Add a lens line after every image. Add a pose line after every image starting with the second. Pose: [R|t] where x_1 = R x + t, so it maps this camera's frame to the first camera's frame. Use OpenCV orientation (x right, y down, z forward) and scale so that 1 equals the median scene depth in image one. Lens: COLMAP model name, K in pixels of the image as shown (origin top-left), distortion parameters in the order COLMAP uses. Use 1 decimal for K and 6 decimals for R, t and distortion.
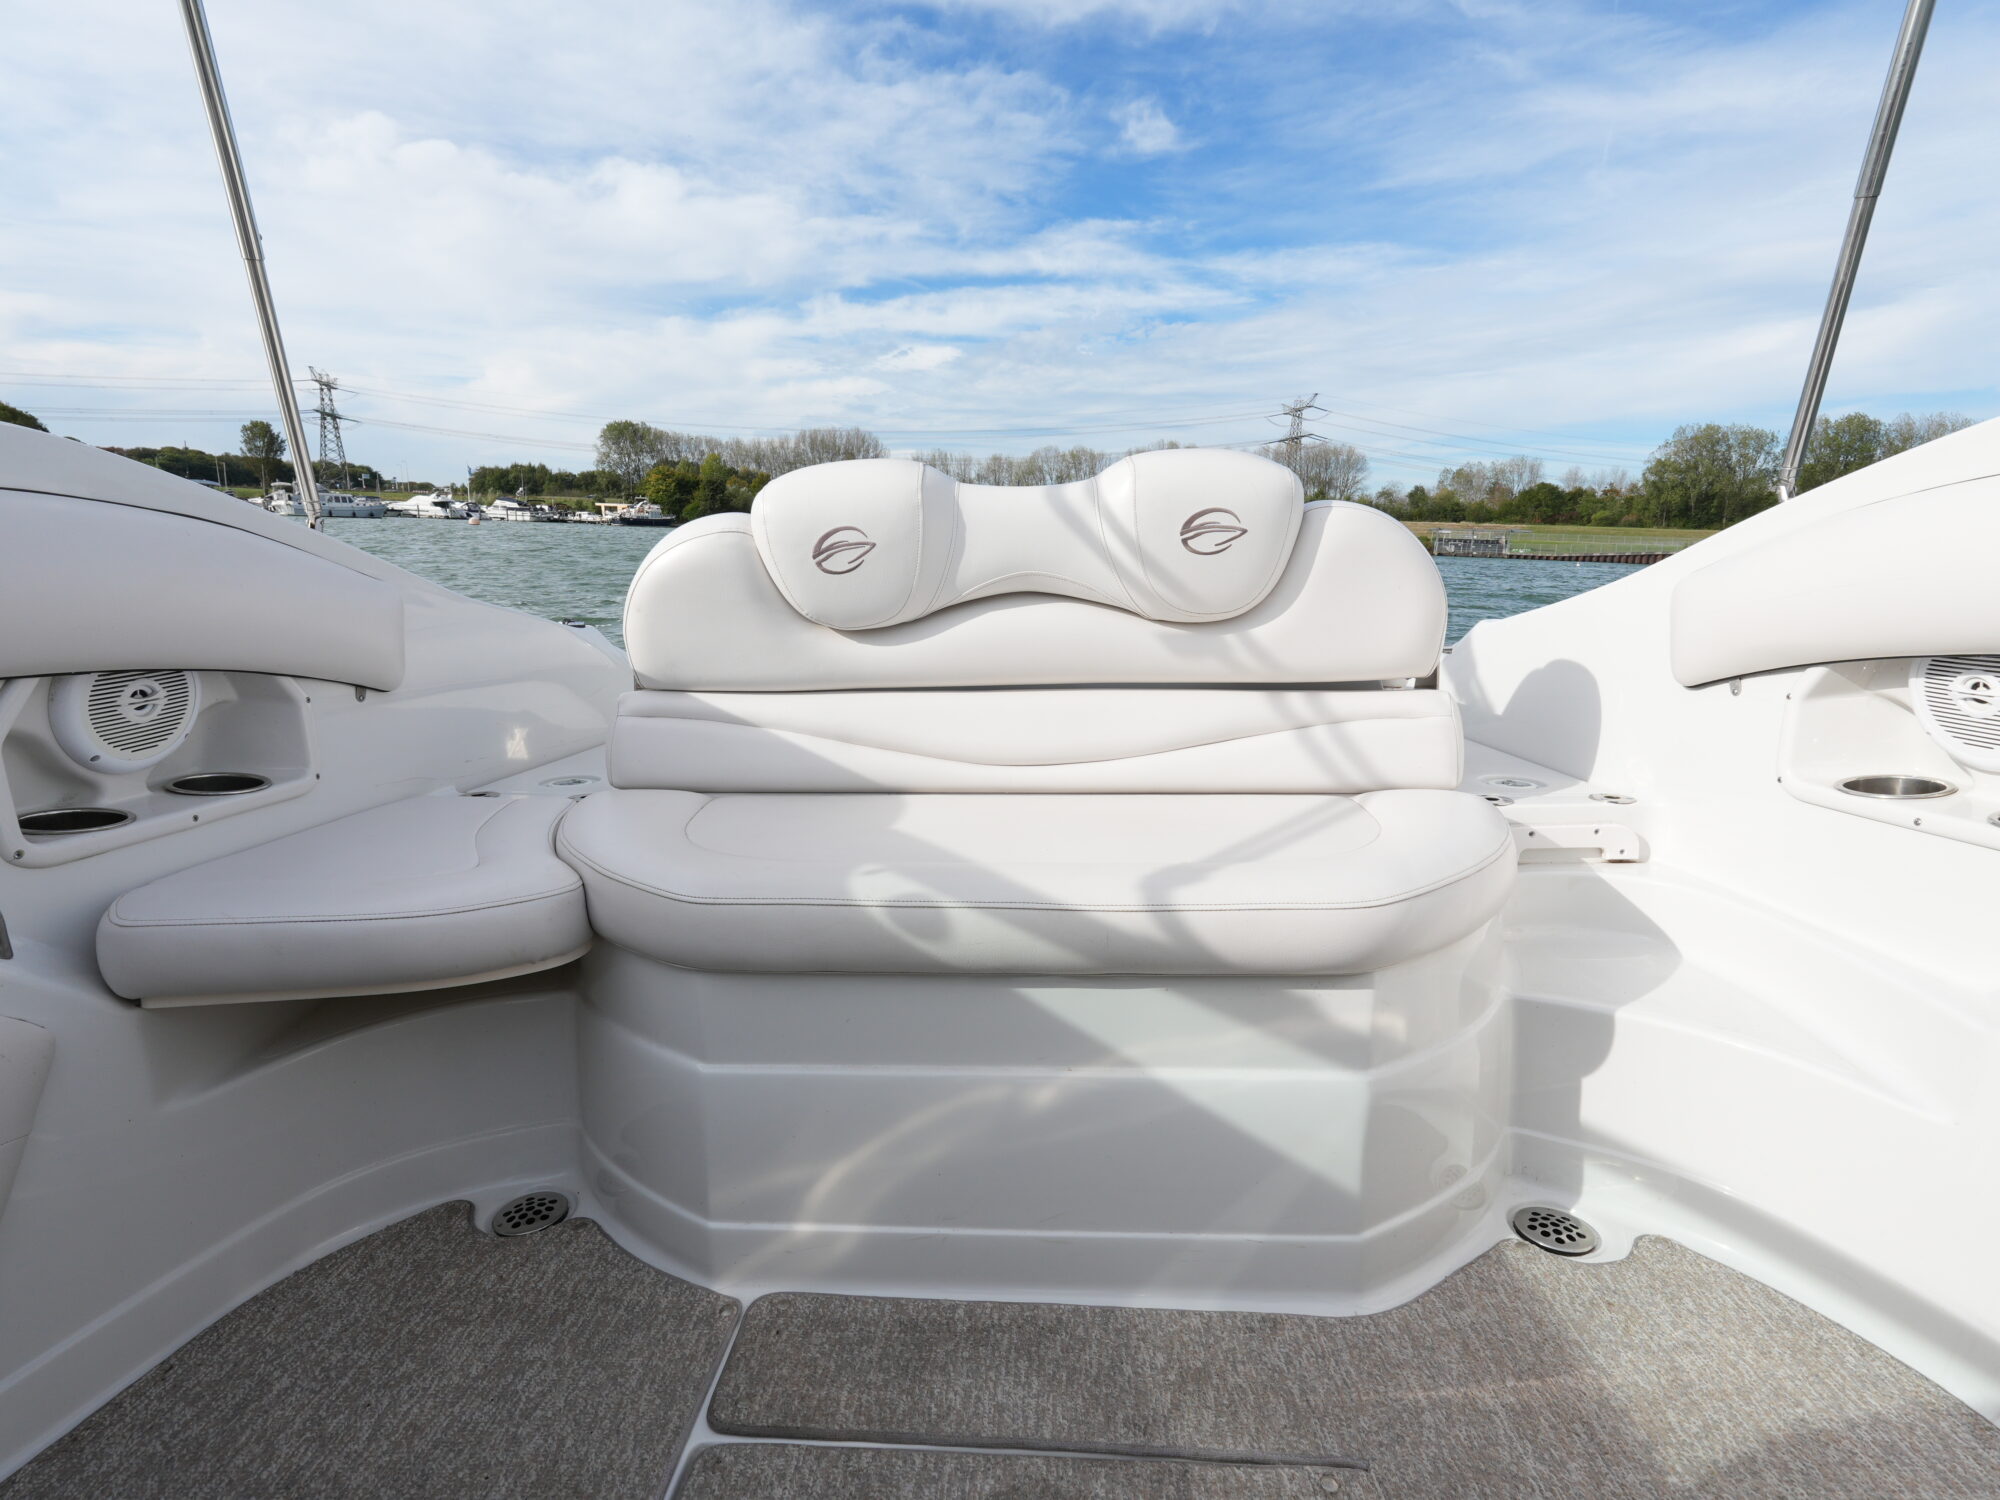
lens RADIAL K [[941.0, 0, 997.9], [0, 941.0, 741.7], [0, 0, 1]] dist [-0.000461, 0.000889]
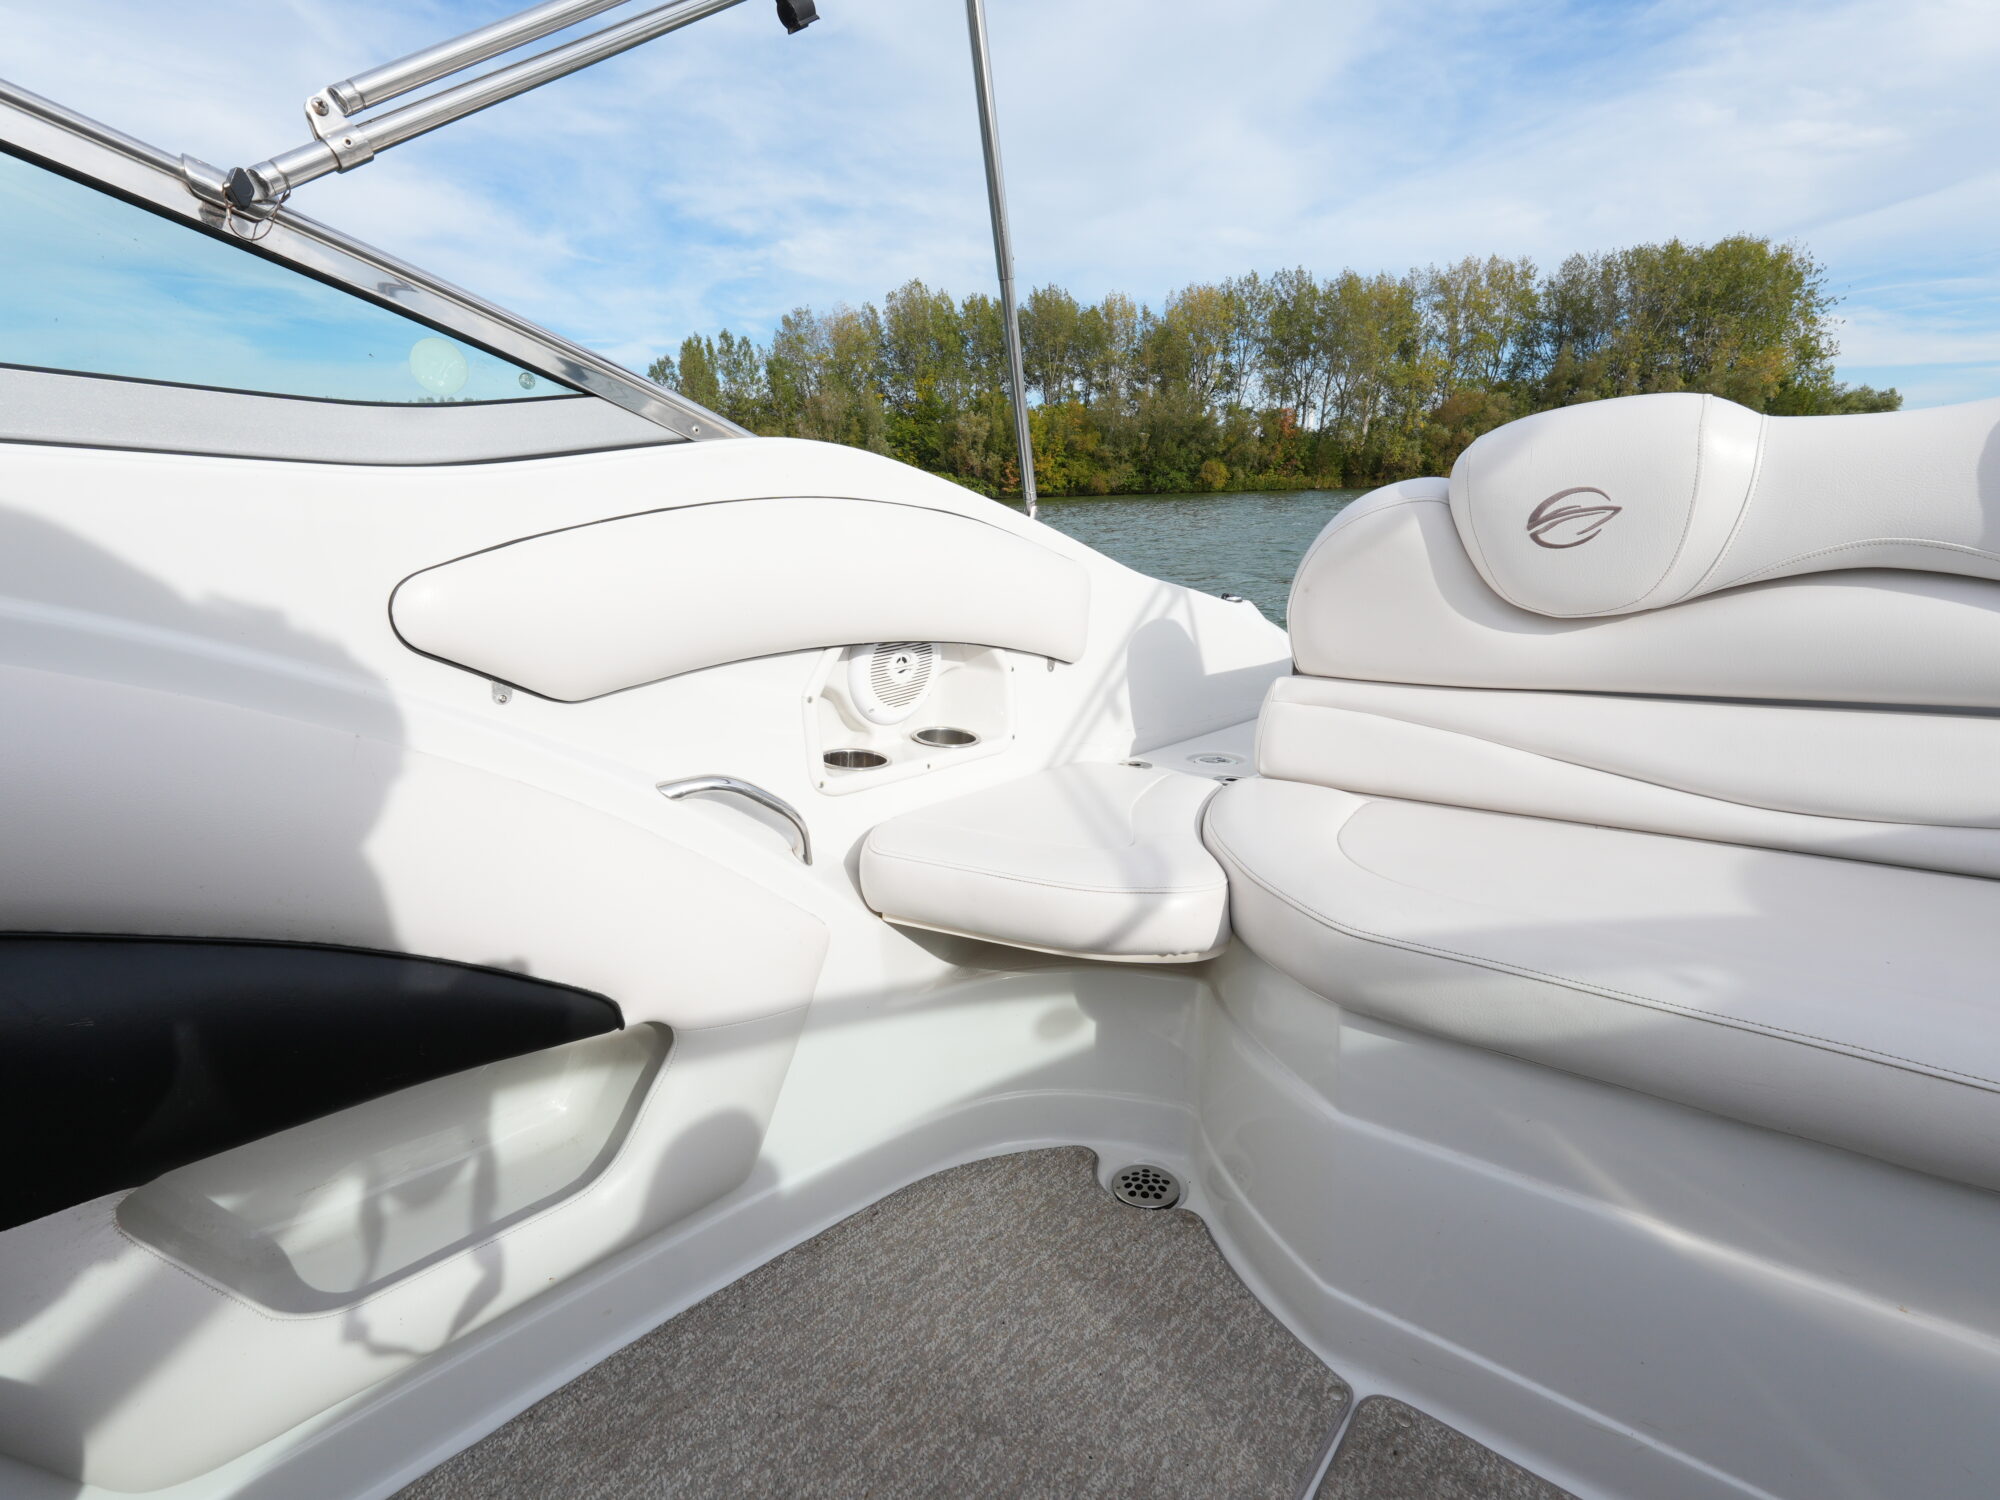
lens RADIAL K [[941.0, 0, 997.9], [0, 941.0, 741.7], [0, 0, 1]] dist [-0.000461, 0.000889]
pose [[0.798256, 0.106154, -0.592890, -0.081121], [-0.085207, 0.994350, 0.063313, -0.033033], [0.596261, -0.000022, 0.802791, 0.098469]]
